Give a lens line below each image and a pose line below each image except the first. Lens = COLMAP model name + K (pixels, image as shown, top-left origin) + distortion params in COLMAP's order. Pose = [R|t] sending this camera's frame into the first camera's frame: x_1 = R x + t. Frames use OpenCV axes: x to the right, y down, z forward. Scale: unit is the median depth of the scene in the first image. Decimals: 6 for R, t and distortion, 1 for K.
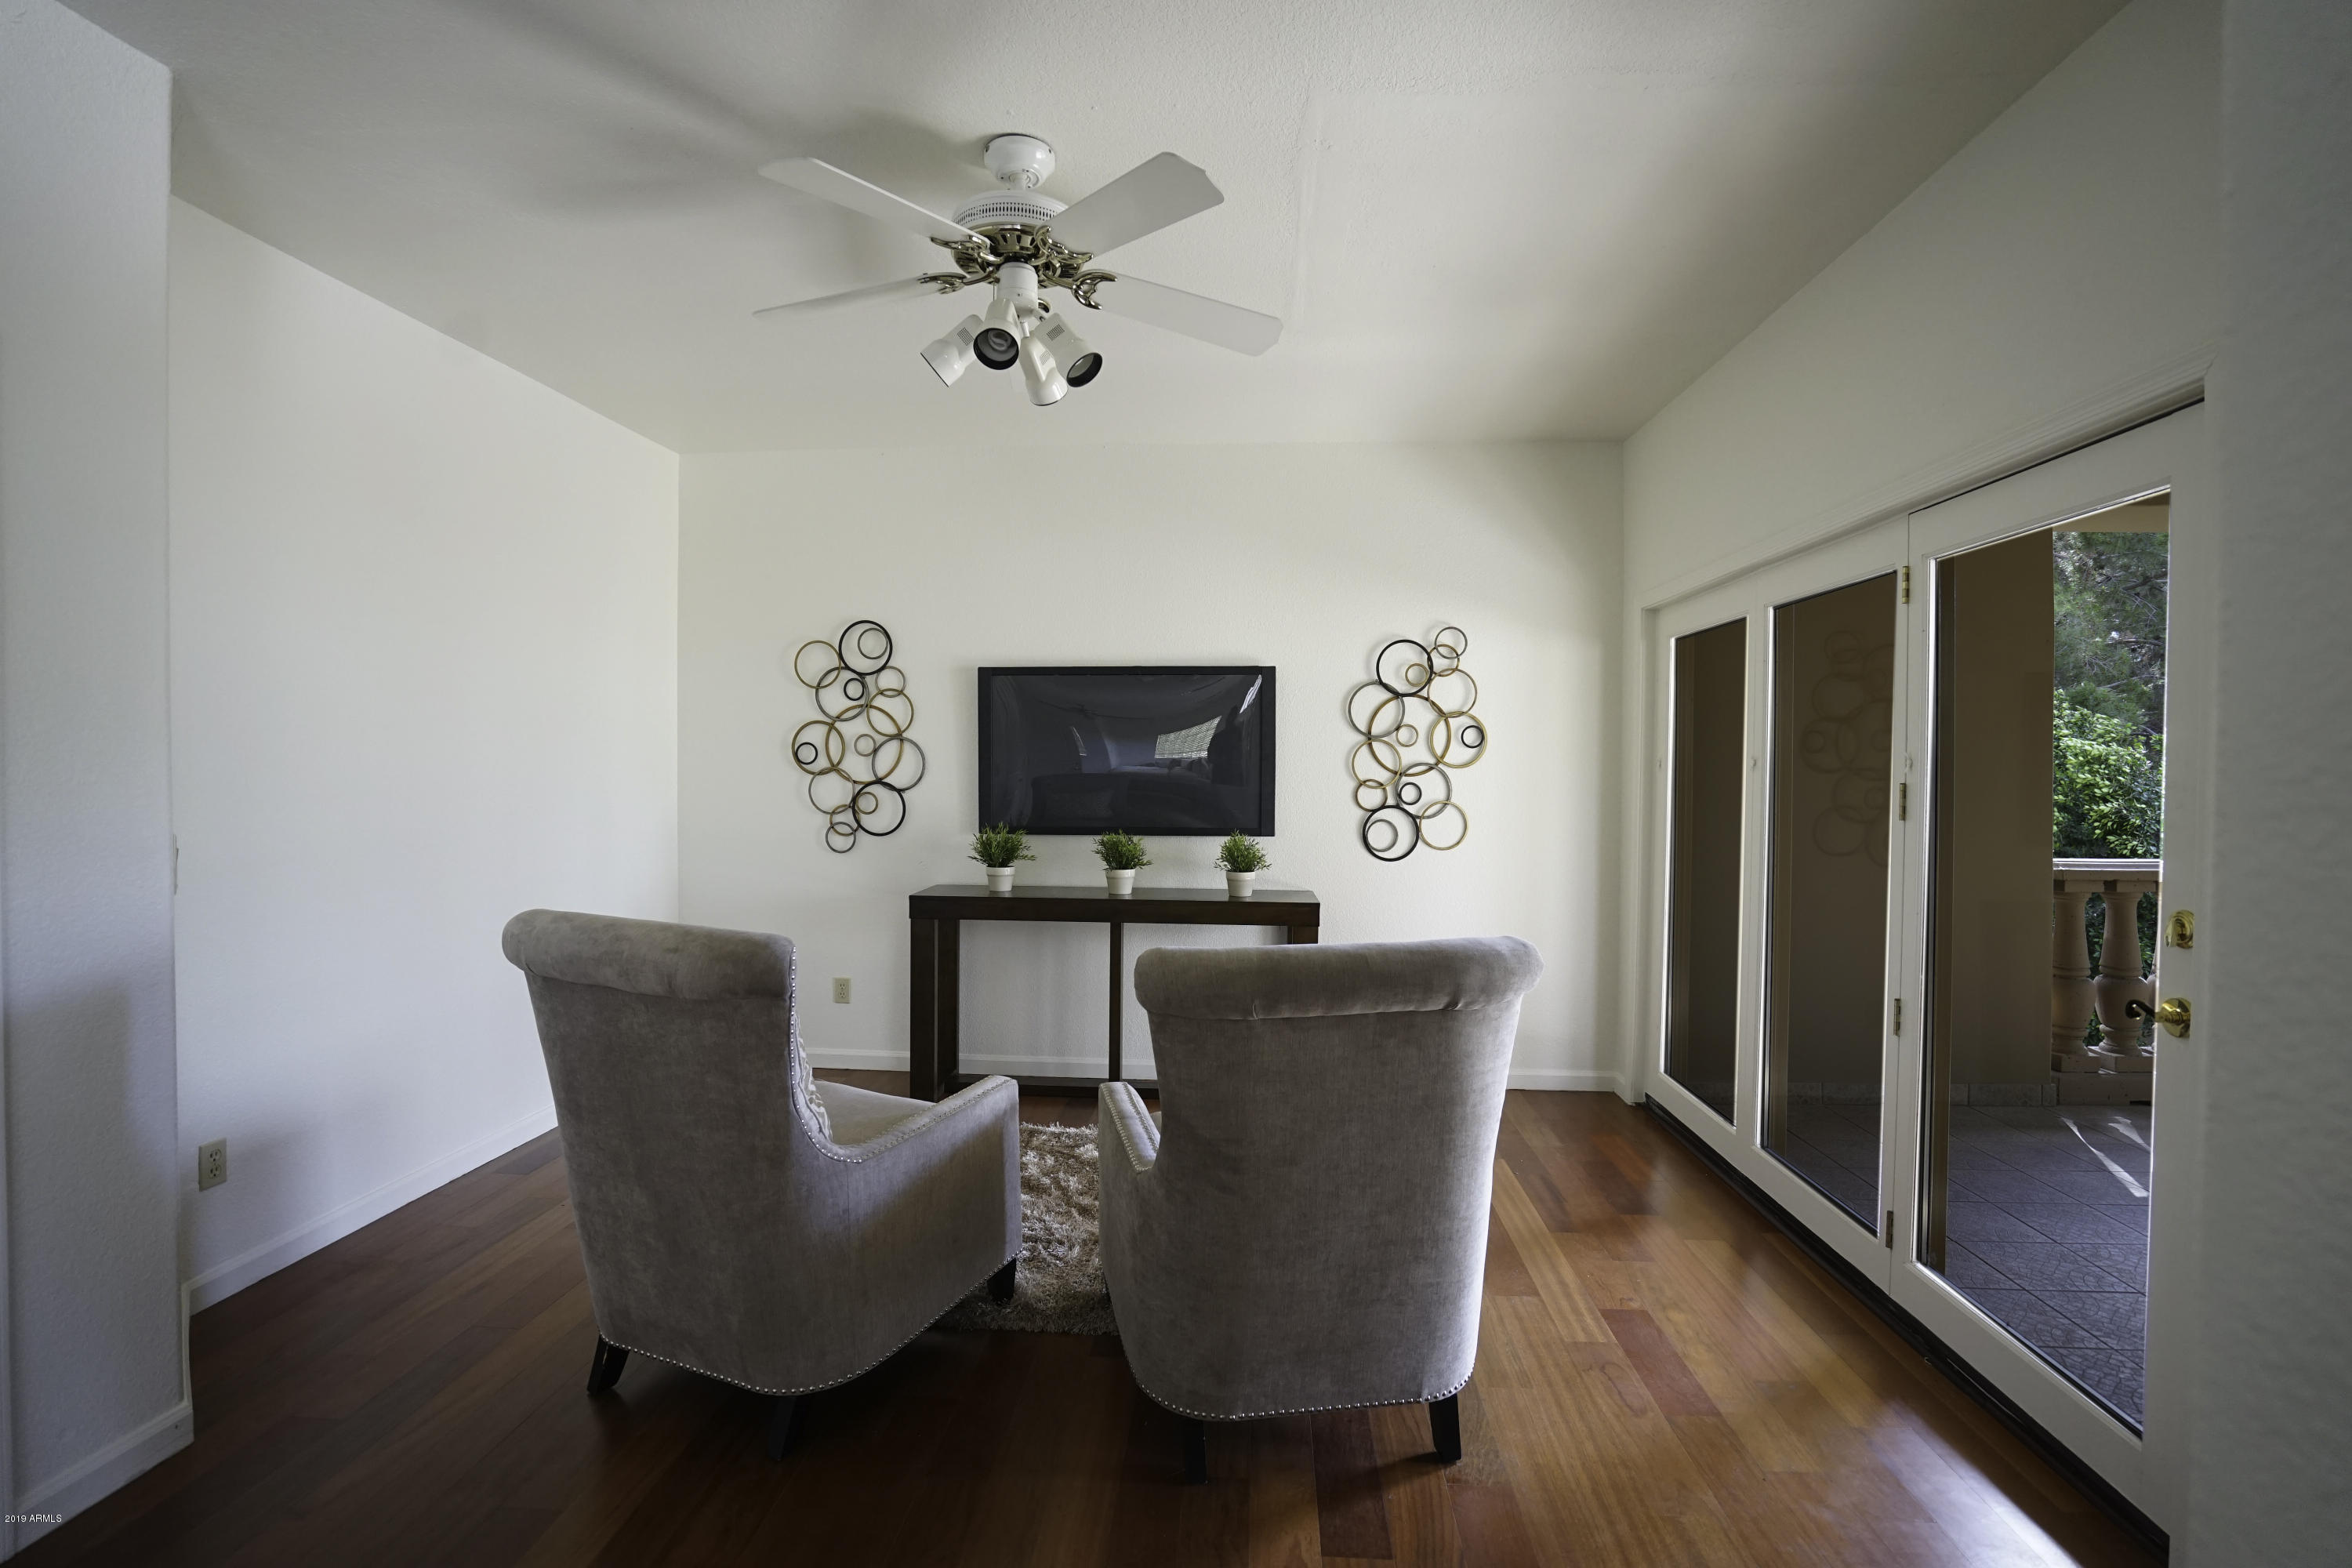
lens RADIAL K [[1077.3, 0, 1175.7], [0, 1077.3, 777.7], [0, 0, 1]] dist [-0.049159, 0.015037]
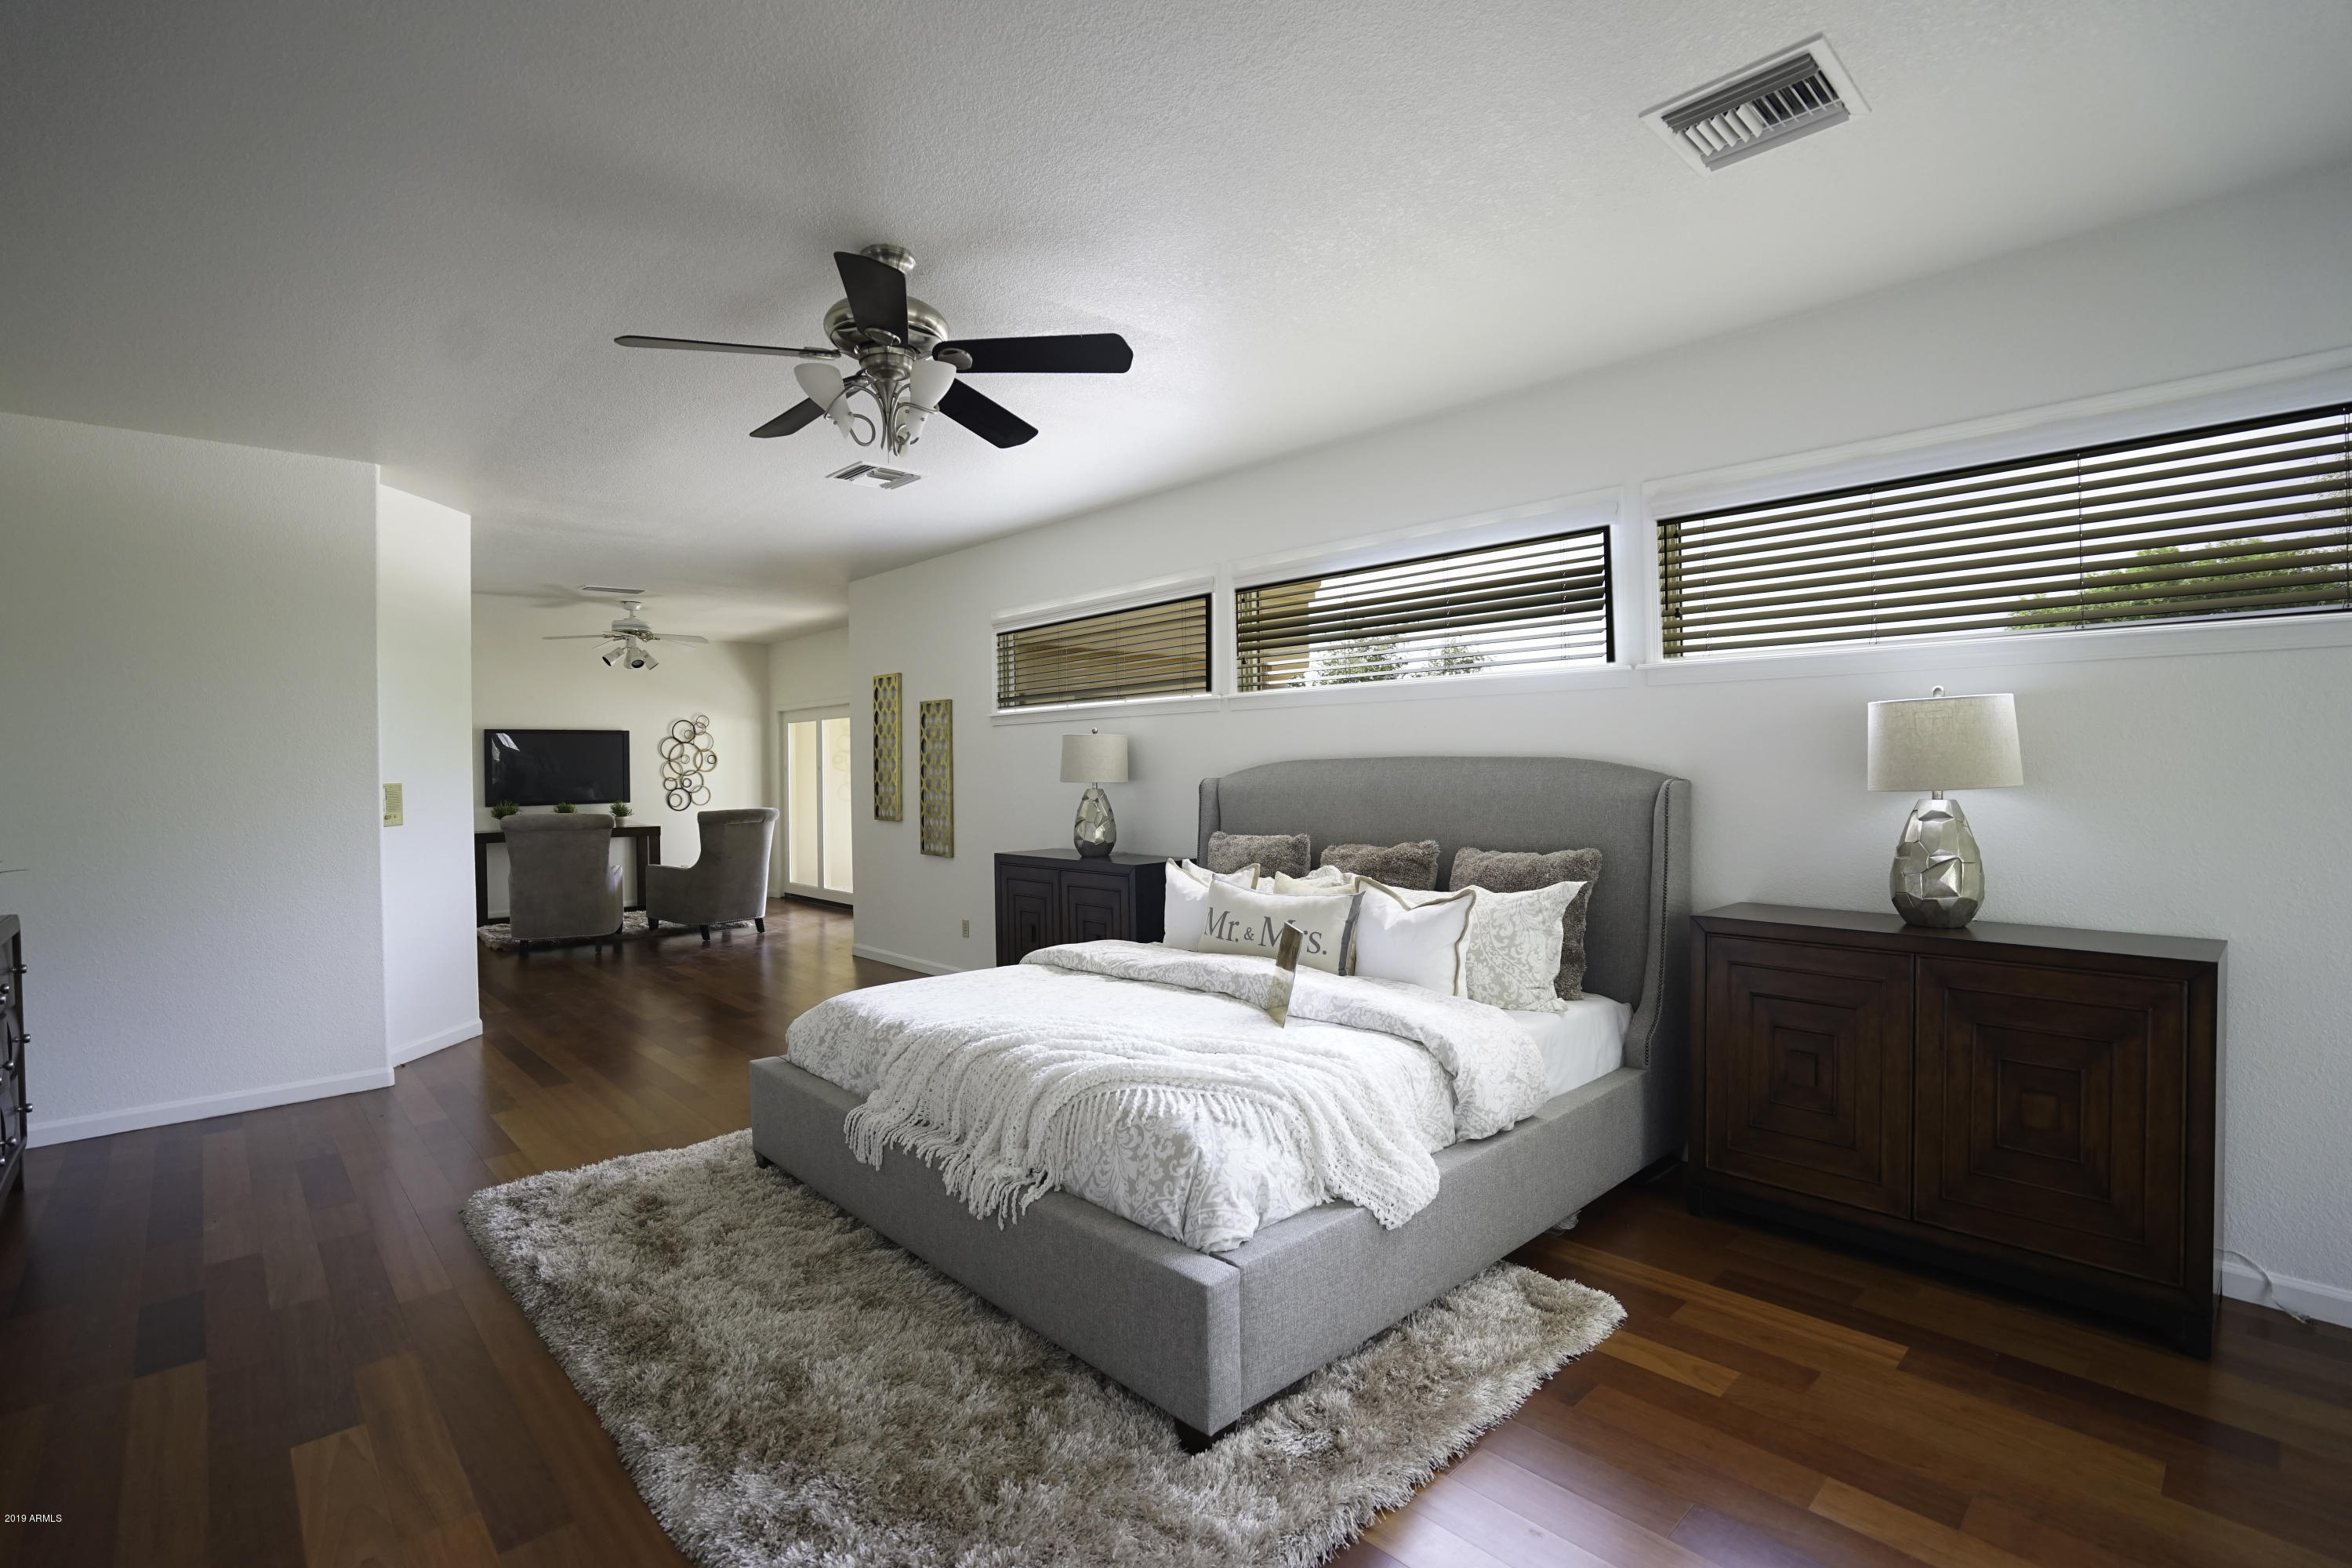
lens RADIAL K [[1077.3, 0, 1174.7], [0, 1077.3, 779.3], [0, 0, 1]] dist [-0.049159, 0.015037]
pose [[0.675233, -0.018390, 0.737375, -0.823271], [0.021222, 0.999760, 0.005500, 0.016820], [-0.737299, 0.011935, 0.675461, -1.460307]]
